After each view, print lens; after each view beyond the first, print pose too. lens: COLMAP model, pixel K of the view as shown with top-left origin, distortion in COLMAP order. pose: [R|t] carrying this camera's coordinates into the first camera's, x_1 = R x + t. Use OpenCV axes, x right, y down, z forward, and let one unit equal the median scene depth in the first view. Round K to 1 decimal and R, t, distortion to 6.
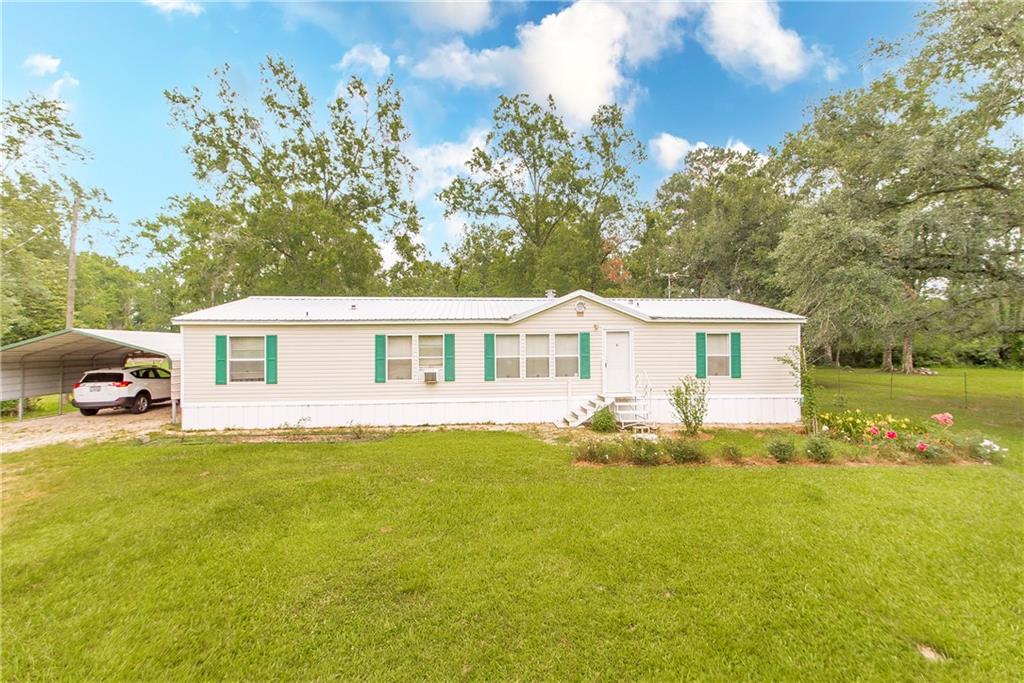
lens RADIAL K [[469.7, 0, 508.0], [0, 469.7, 338.6], [0, 0, 1]] dist [0.020201, -0.006619]
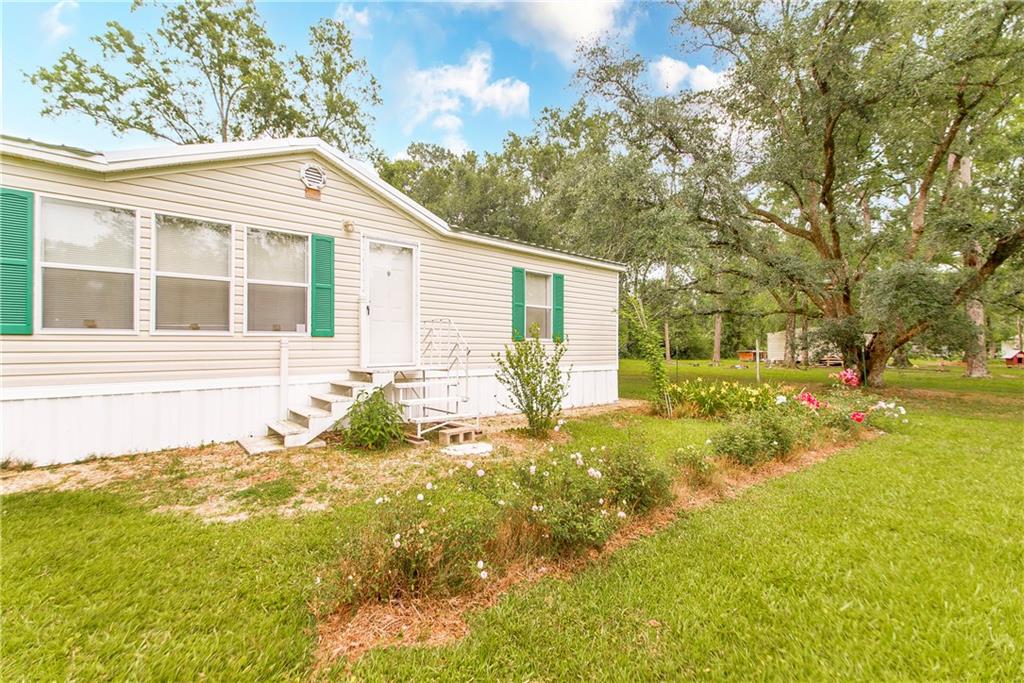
lens RADIAL K [[469.7, 0, 522.1], [0, 469.7, 335.3], [0, 0, 1]] dist [0.020201, -0.006619]
pose [[0.814429, 0.014863, 0.580073, 0.056336], [-0.010279, 0.999885, -0.011188, 0.087651], [-0.580172, 0.003149, 0.814488, 0.516422]]
